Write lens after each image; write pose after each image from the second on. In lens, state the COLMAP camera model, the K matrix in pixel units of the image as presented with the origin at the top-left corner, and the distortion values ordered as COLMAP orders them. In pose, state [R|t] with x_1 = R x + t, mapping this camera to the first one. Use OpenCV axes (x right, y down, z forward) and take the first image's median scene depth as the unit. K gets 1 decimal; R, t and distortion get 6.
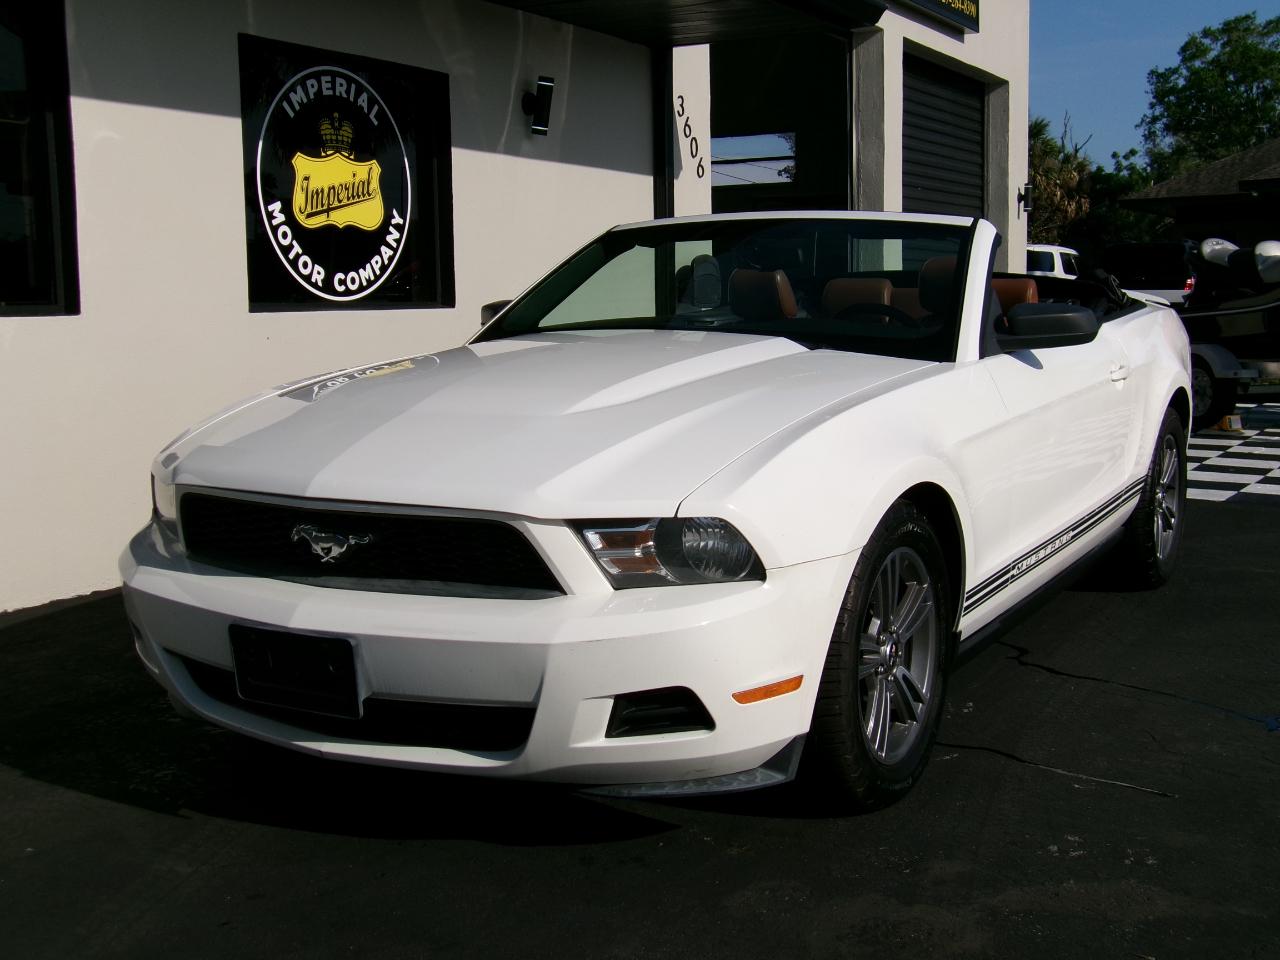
lens RADIAL K [[1567.5, 0, 649.0], [0, 1567.5, 486.8], [0, 0, 1]] dist [-0.010421, 0.000000]
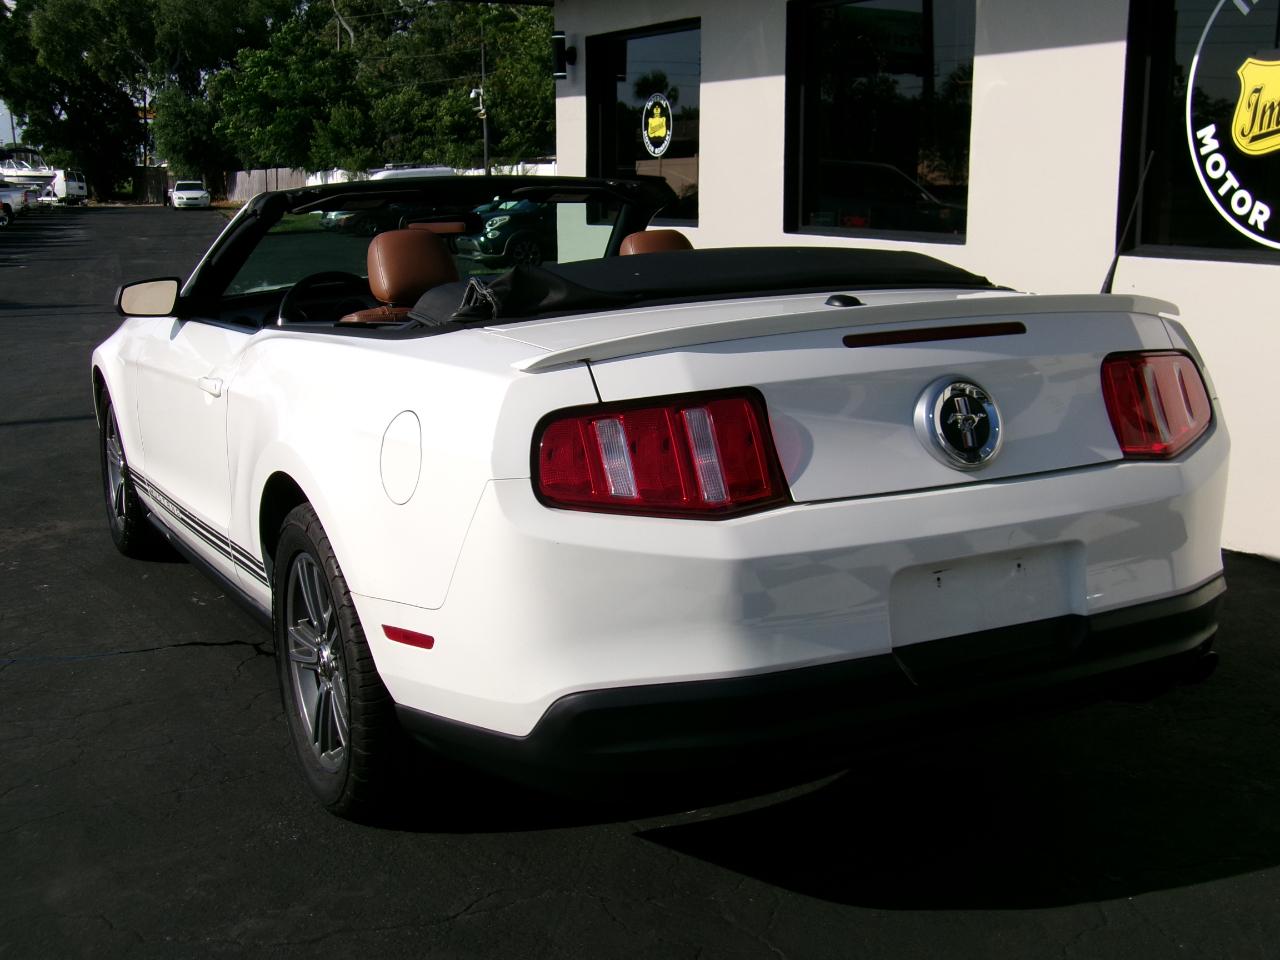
lens RADIAL K [[1567.5, 0, 637.3], [0, 1567.5, 489.8], [0, 0, 1]] dist [-0.010421, 0.000000]
pose [[-0.546230, 0.182030, -0.817617, 0.614413], [-0.087423, 0.958382, 0.271774, -0.187537], [0.833060, 0.219930, -0.507584, 1.159704]]
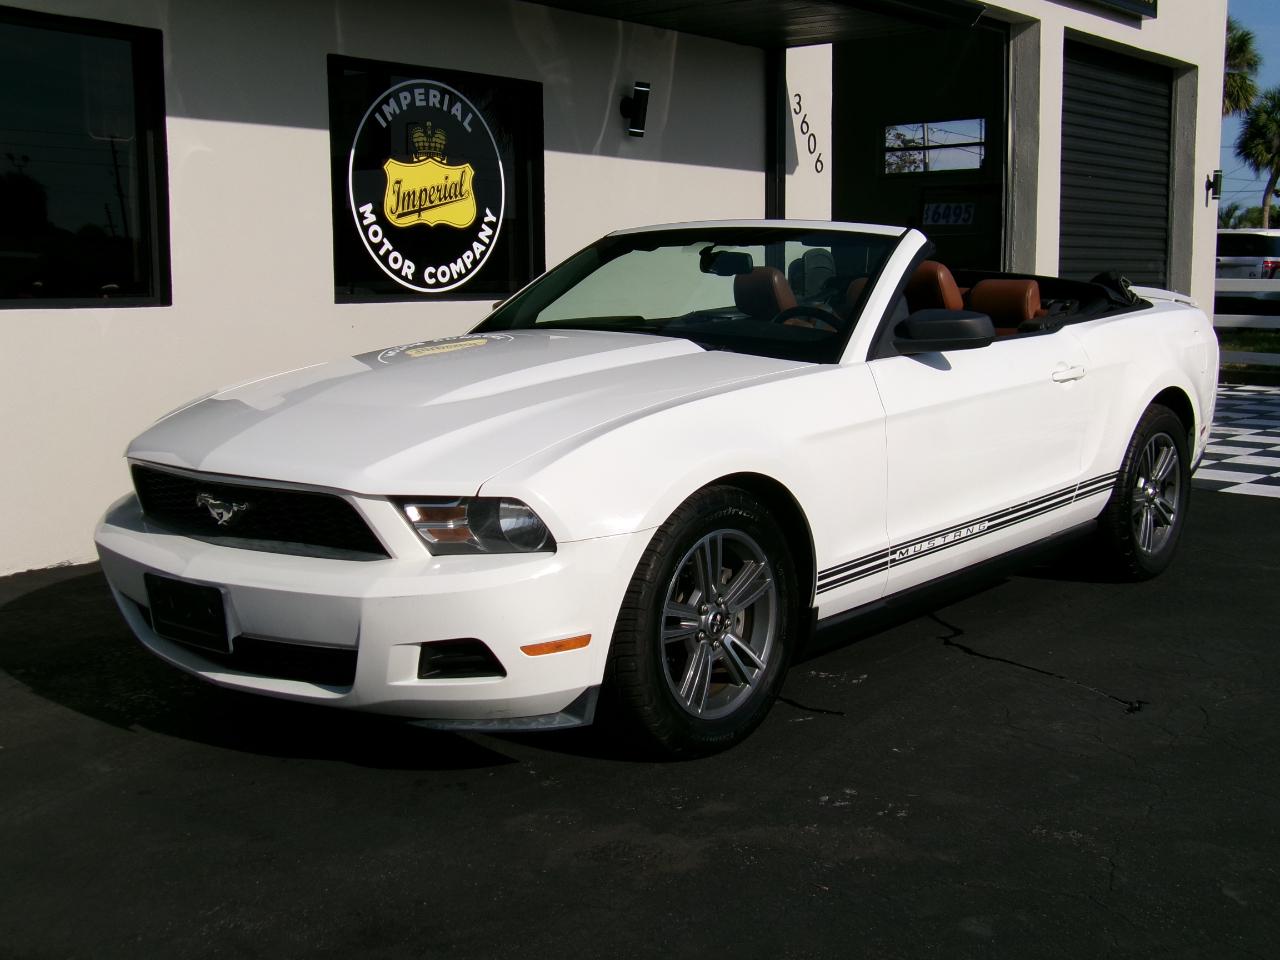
lens RADIAL K [[1567.5, 0, 649.0], [0, 1567.5, 490.0], [0, 0, 1]] dist [-0.010421, 0.000000]
pose [[0.984974, 0.030335, -0.170017, 0.148062], [-0.027567, 0.999446, 0.018622, -0.004639], [0.170488, -0.013655, 0.985265, -0.062951]]
